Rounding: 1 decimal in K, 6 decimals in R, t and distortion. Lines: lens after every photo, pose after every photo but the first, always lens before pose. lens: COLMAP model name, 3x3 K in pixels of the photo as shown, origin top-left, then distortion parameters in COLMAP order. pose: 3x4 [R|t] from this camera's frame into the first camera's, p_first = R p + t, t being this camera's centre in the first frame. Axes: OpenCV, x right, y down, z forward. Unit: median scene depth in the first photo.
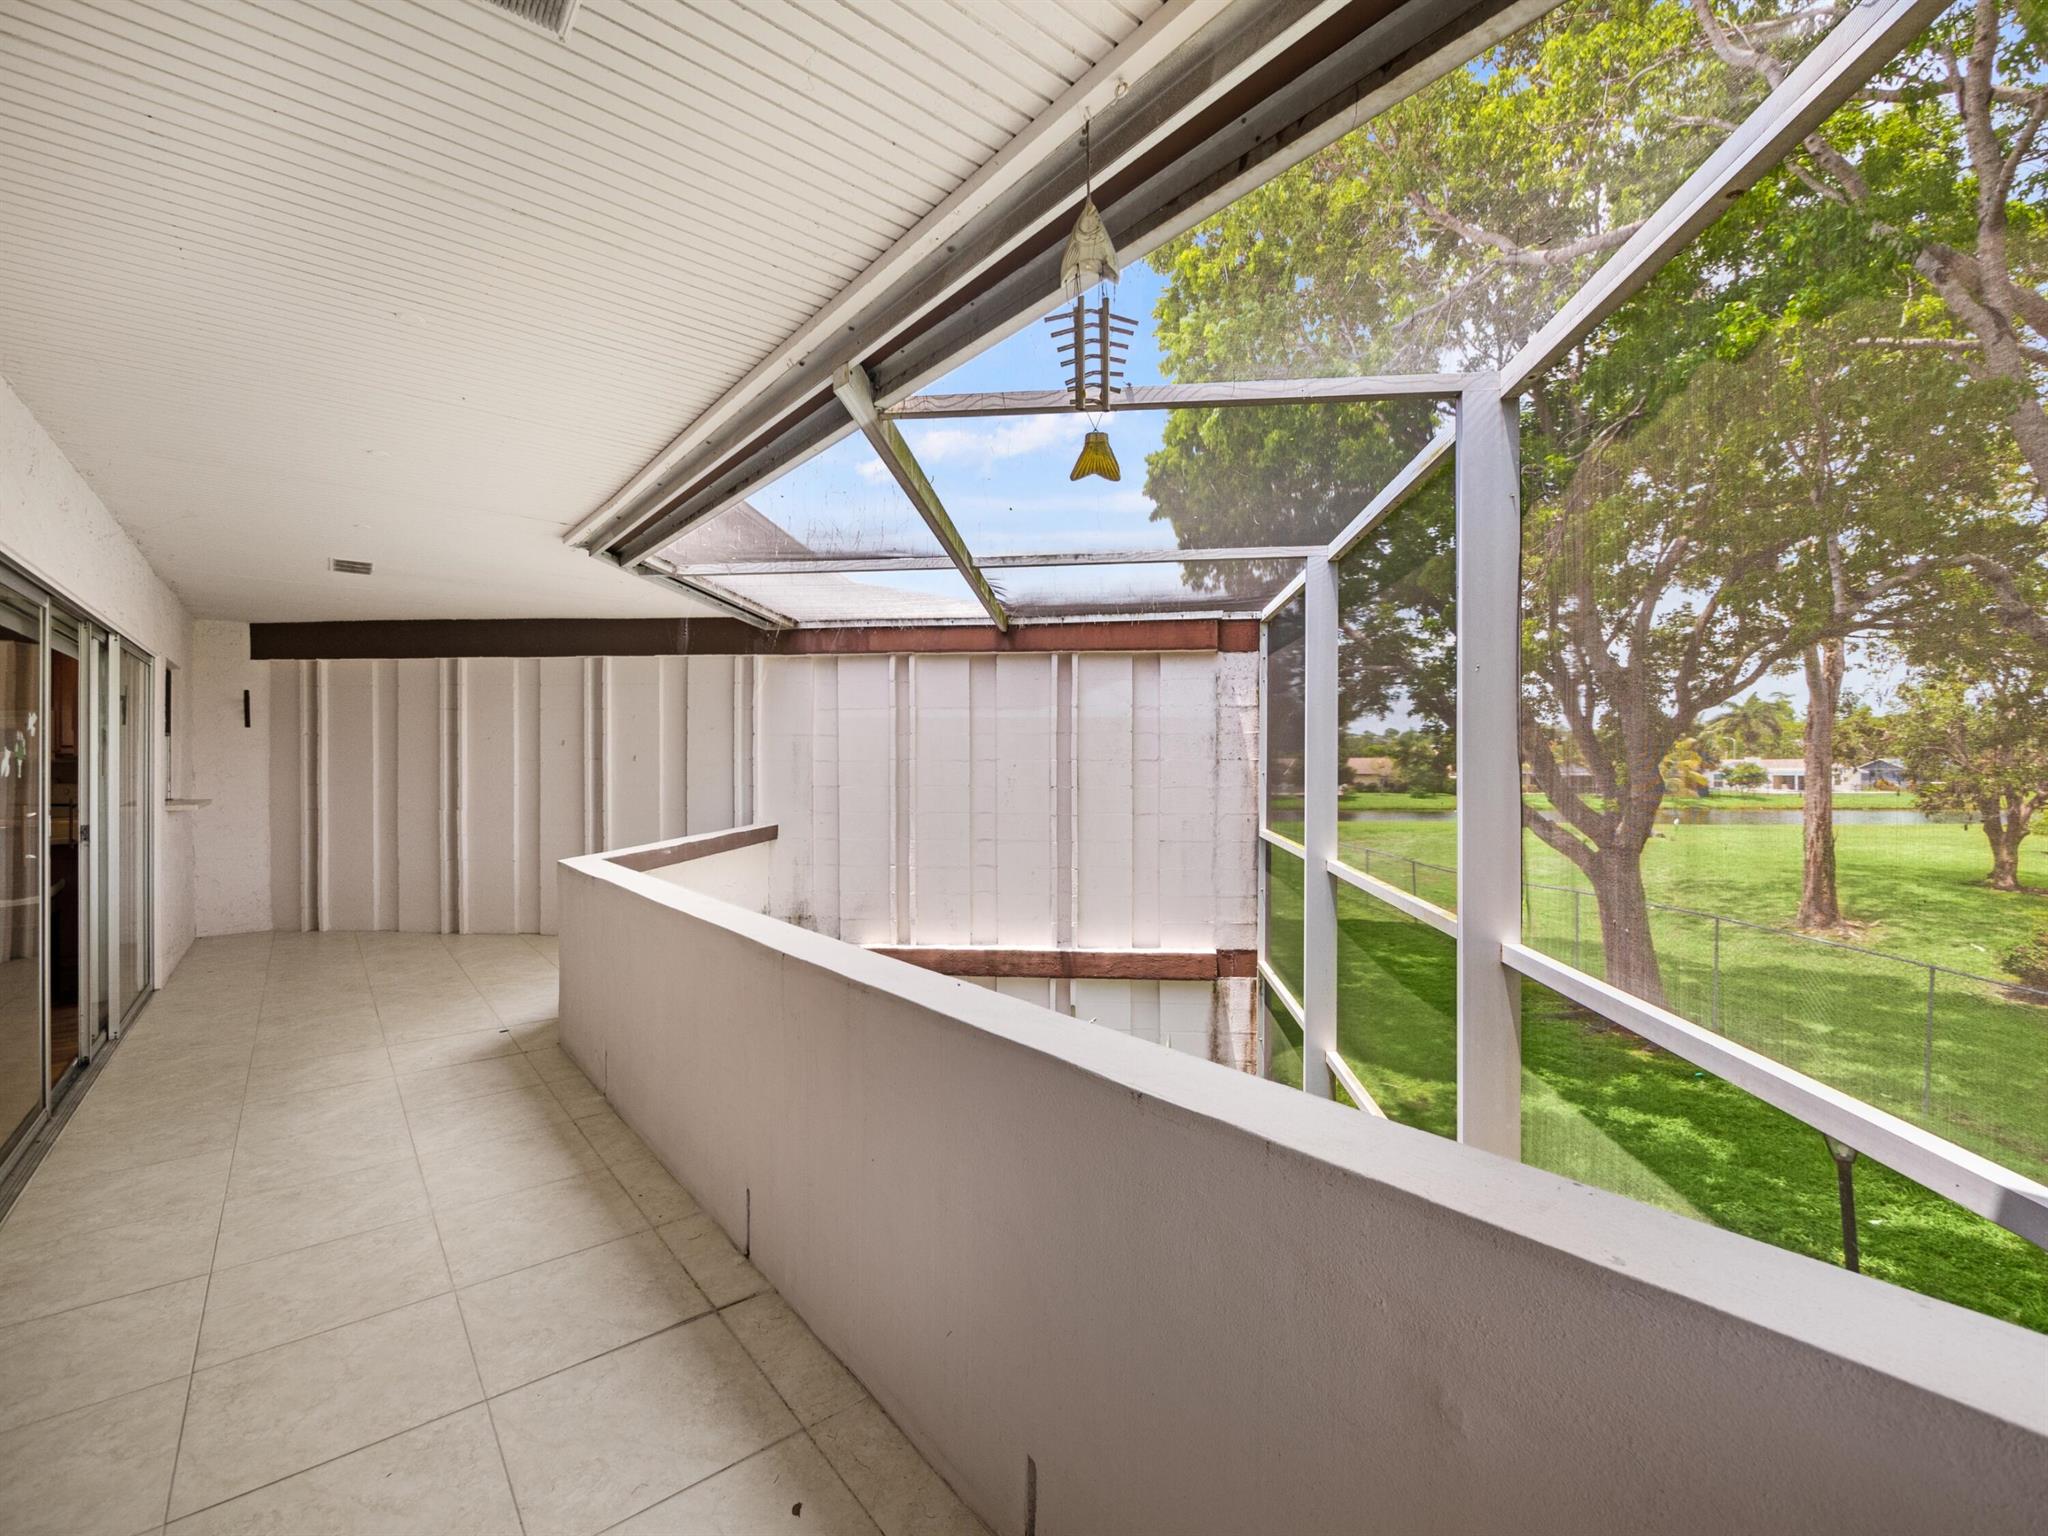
lens RADIAL K [[887.8, 0, 1016.6], [0, 887.8, 761.9], [0, 0, 1]] dist [-0.001509, 0.000205]
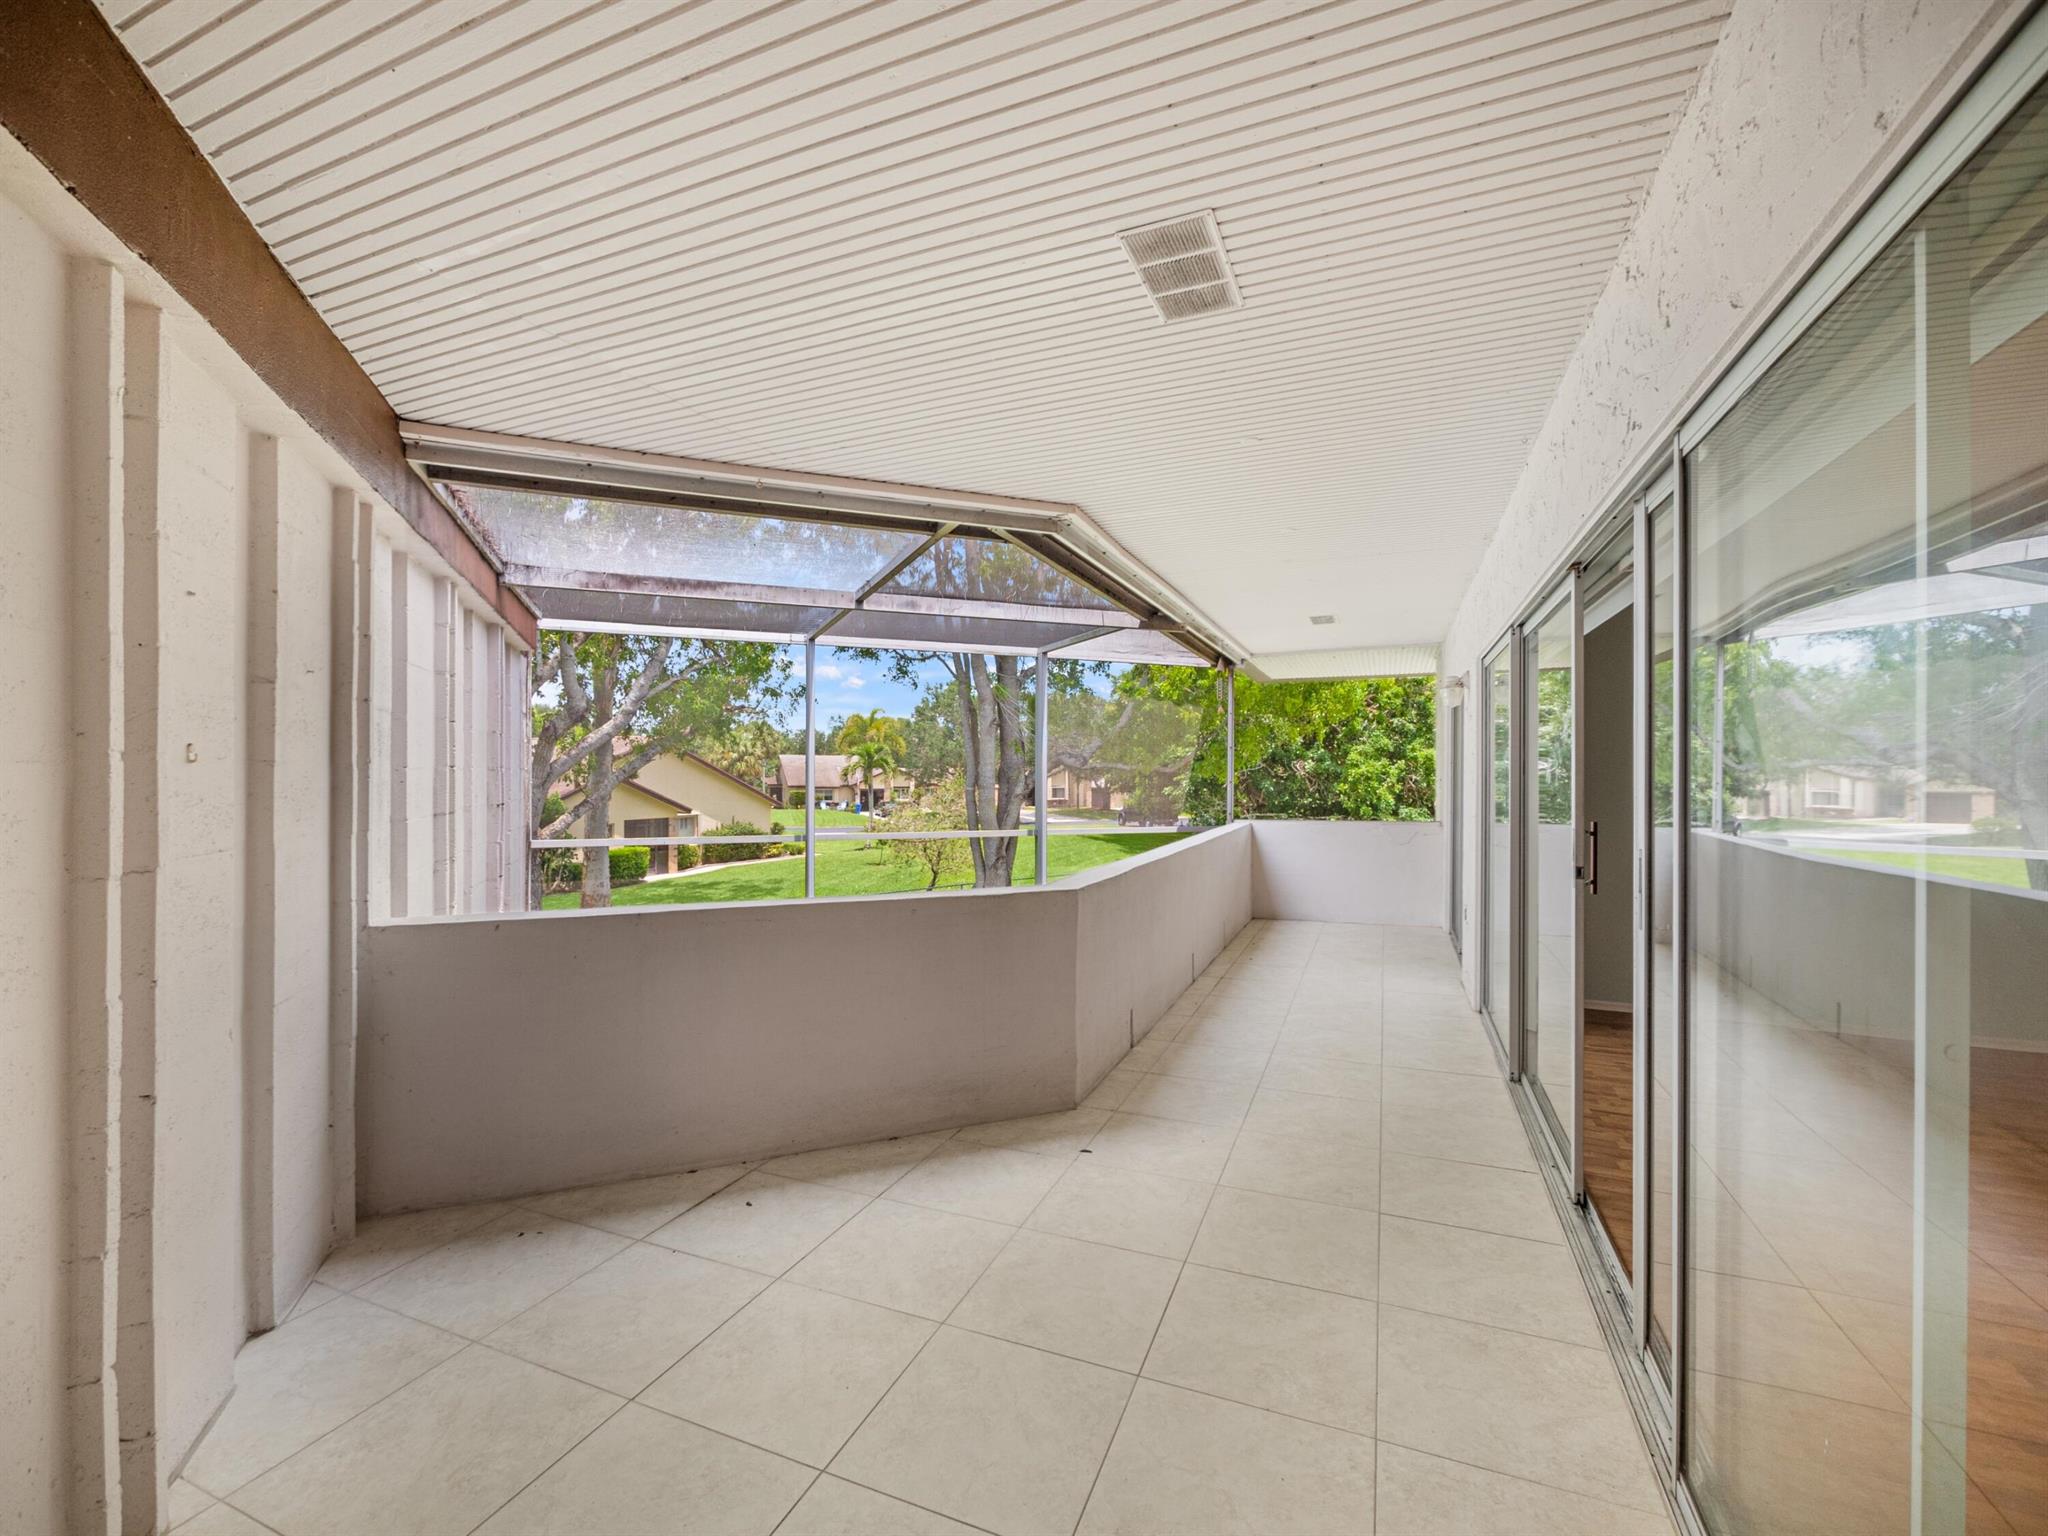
lens RADIAL K [[861.6, 0, 1018.4], [0, 861.6, 759.5], [0, 0, 1]] dist [-0.006963, -0.000109]
pose [[-0.472562, 0.012552, 0.881208, -1.551628], [-0.000776, 0.999892, -0.014659, -0.003335], [-0.881297, -0.007611, -0.472501, 1.832622]]
